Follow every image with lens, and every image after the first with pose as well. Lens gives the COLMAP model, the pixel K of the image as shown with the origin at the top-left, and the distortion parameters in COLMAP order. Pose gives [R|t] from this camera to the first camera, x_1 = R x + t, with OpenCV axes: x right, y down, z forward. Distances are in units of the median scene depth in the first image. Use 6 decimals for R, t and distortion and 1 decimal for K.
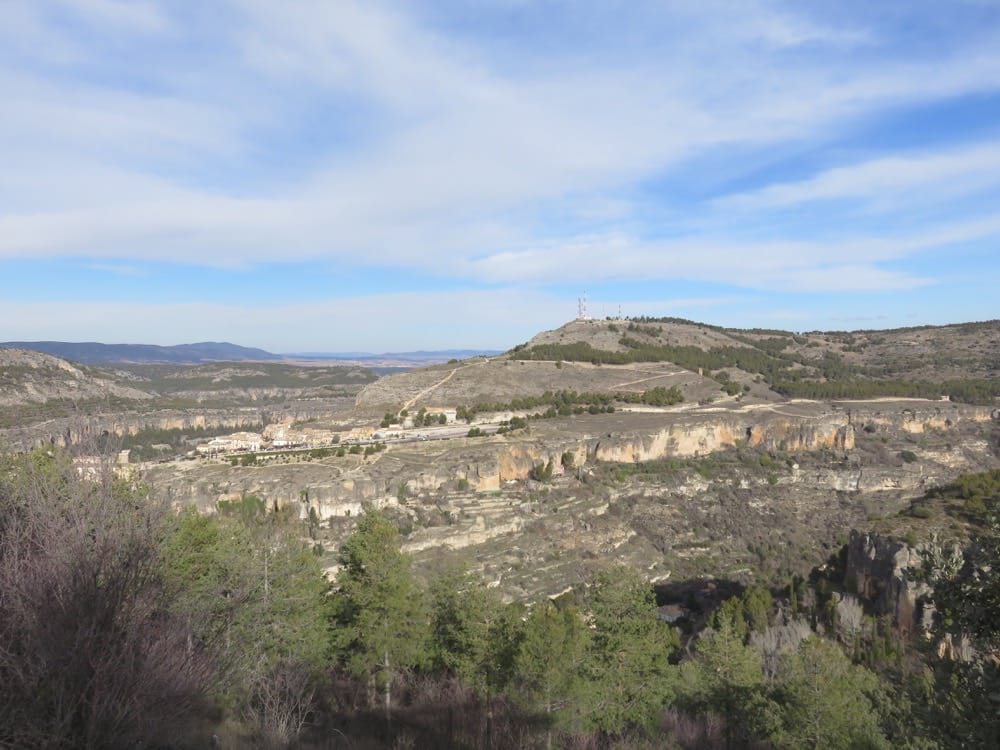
lens RADIAL K [[750.0, 0, 500.1], [0, 750.0, 377.5], [0, 0, 1]] dist [-0.018866, 0.021488]
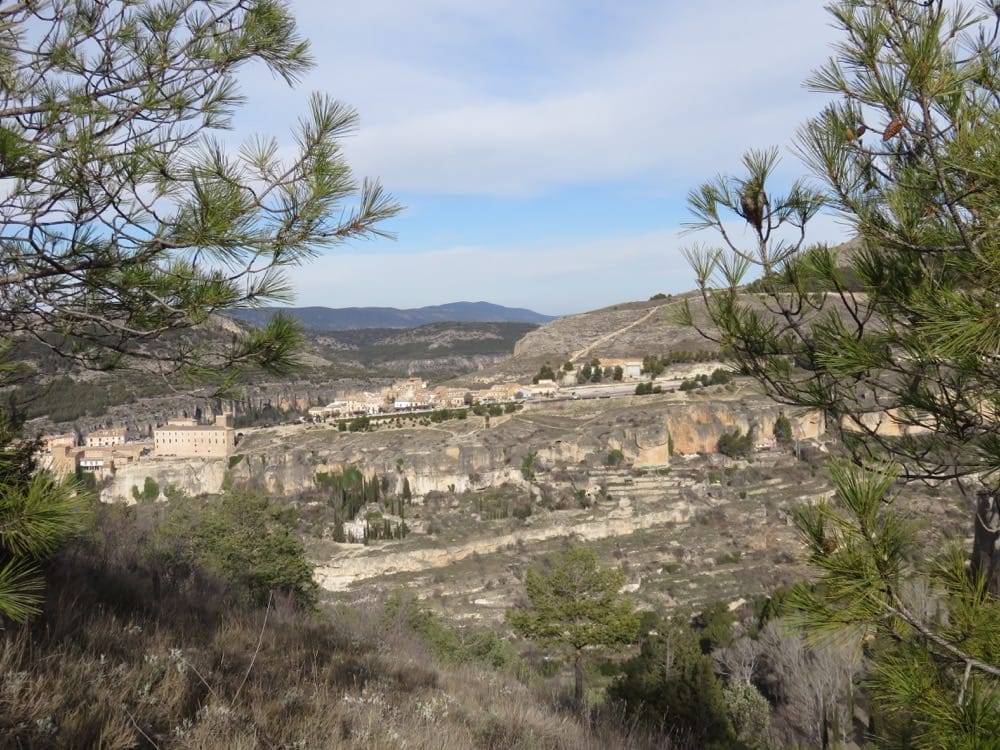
lens RADIAL K [[1085.4, 0, 500.1], [0, 1085.4, 379.5], [0, 0, 1]] dist [-0.020706, 0.000000]
pose [[0.942034, -0.009060, -0.335396, 0.194115], [0.019183, 0.999455, 0.026882, 0.036186], [0.334969, -0.031758, 0.941694, -0.025068]]
